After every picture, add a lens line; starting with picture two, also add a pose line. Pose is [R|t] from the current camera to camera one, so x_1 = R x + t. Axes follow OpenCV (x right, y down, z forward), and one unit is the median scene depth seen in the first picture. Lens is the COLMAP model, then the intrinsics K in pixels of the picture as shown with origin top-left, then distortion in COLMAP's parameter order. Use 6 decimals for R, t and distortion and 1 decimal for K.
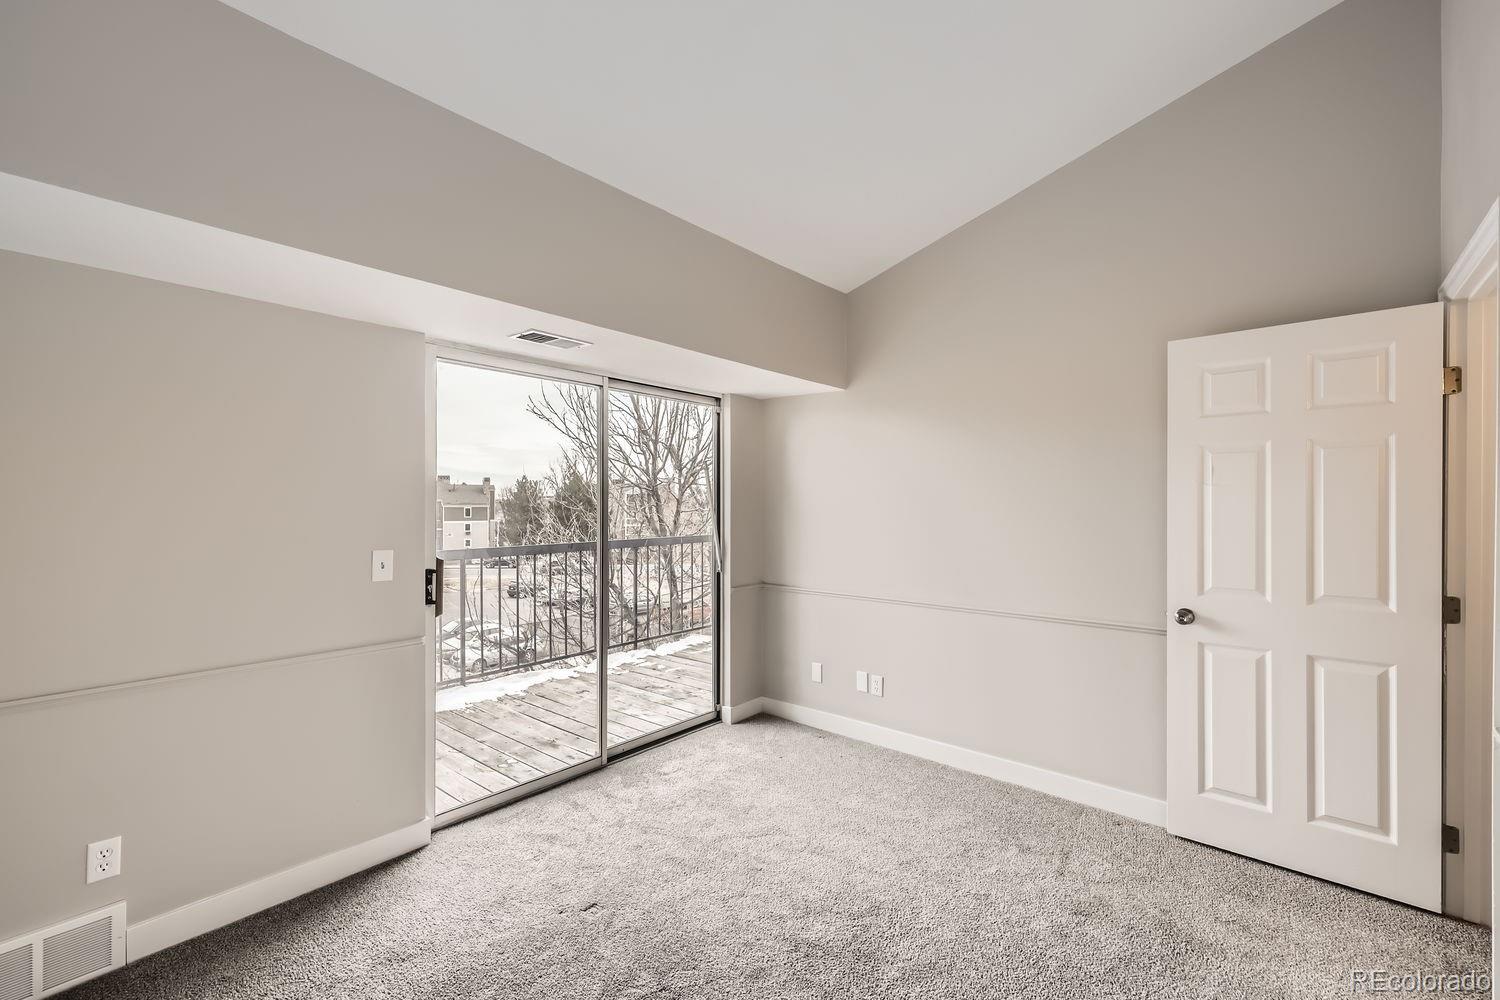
lens RADIAL K [[632.5, 0, 740.9], [0, 632.5, 498.0], [0, 0, 1]] dist [0.006635, -0.001315]
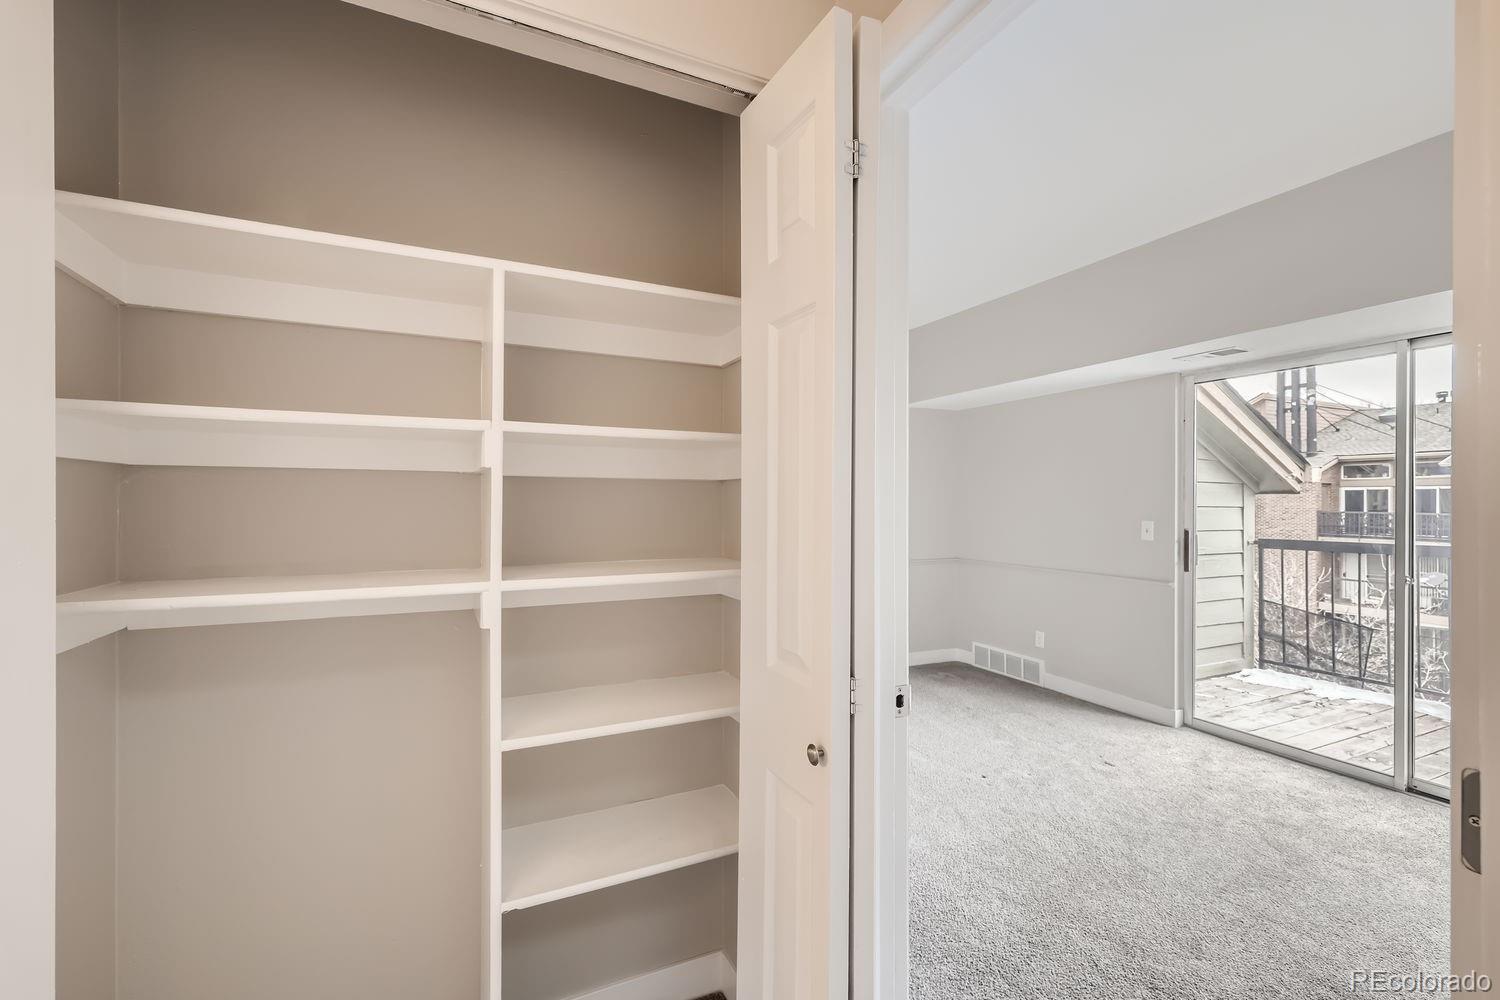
lens RADIAL K [[631.2, 0, 744.2], [0, 631.2, 502.4], [0, 0, 1]] dist [0.007703, -0.000630]
pose [[-0.399639, -0.002063, -0.916670, 1.092845], [0.003807, 0.999985, -0.003911, 0.034053], [0.916665, -0.005053, -0.399625, 0.615881]]
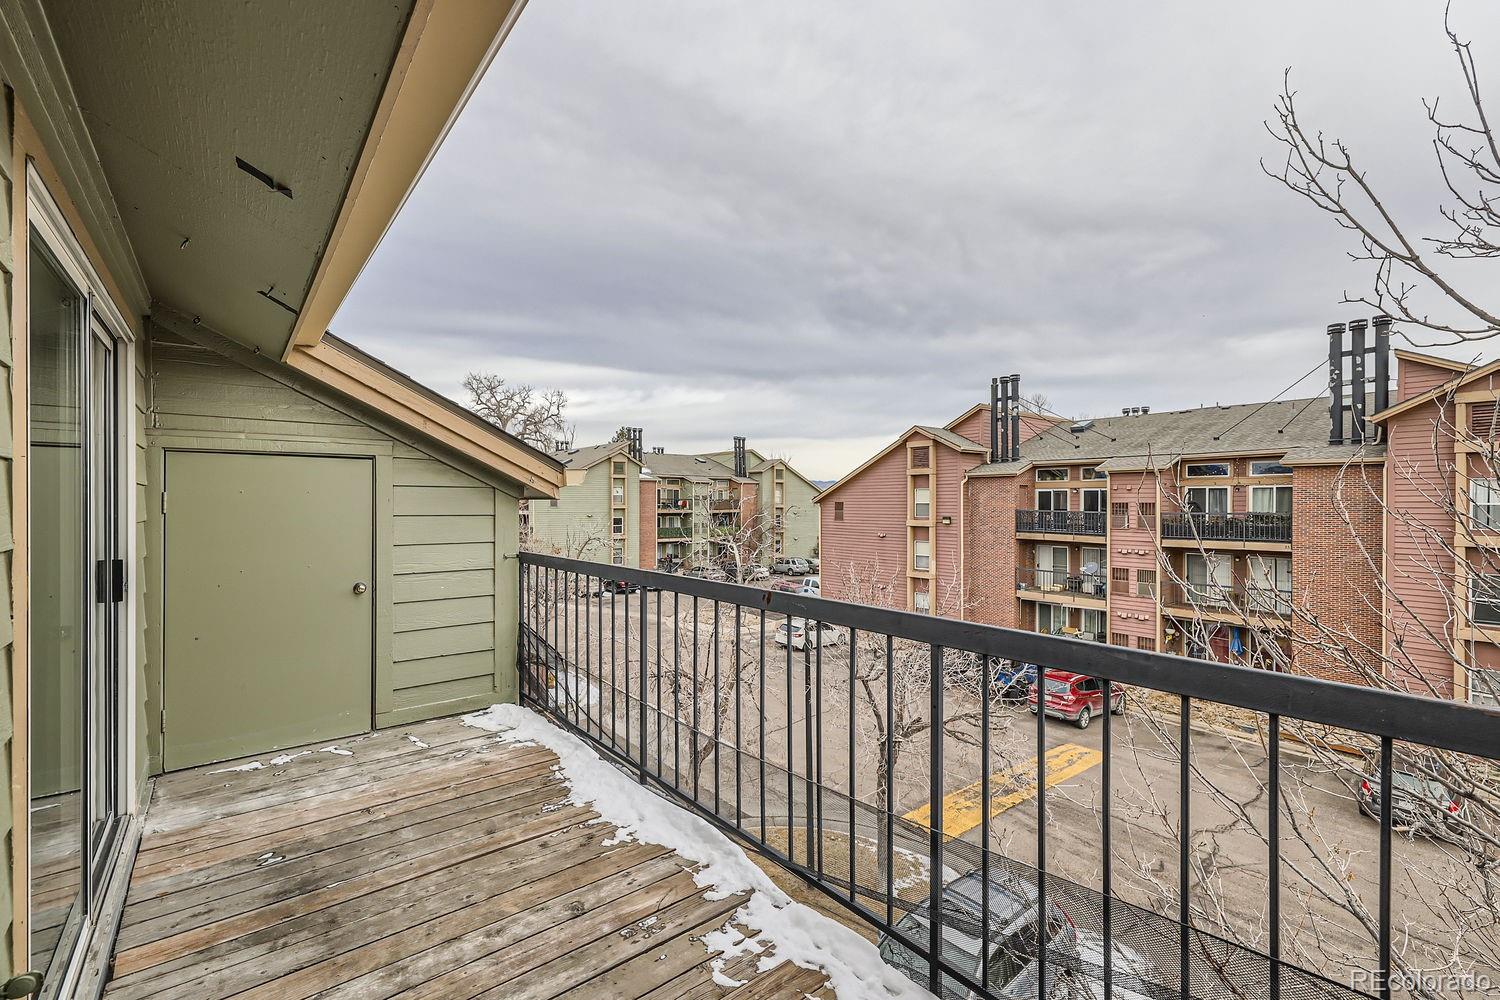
lens RADIAL K [[631.2, 0, 744.2], [0, 631.2, 502.4], [0, 0, 1]] dist [0.007703, -0.000630]
pose [[-0.174580, 0.000621, -0.984643, 0.365389], [0.005563, 0.999984, -0.000355, 0.016718], [0.984627, -0.005539, -0.174581, 1.827428]]
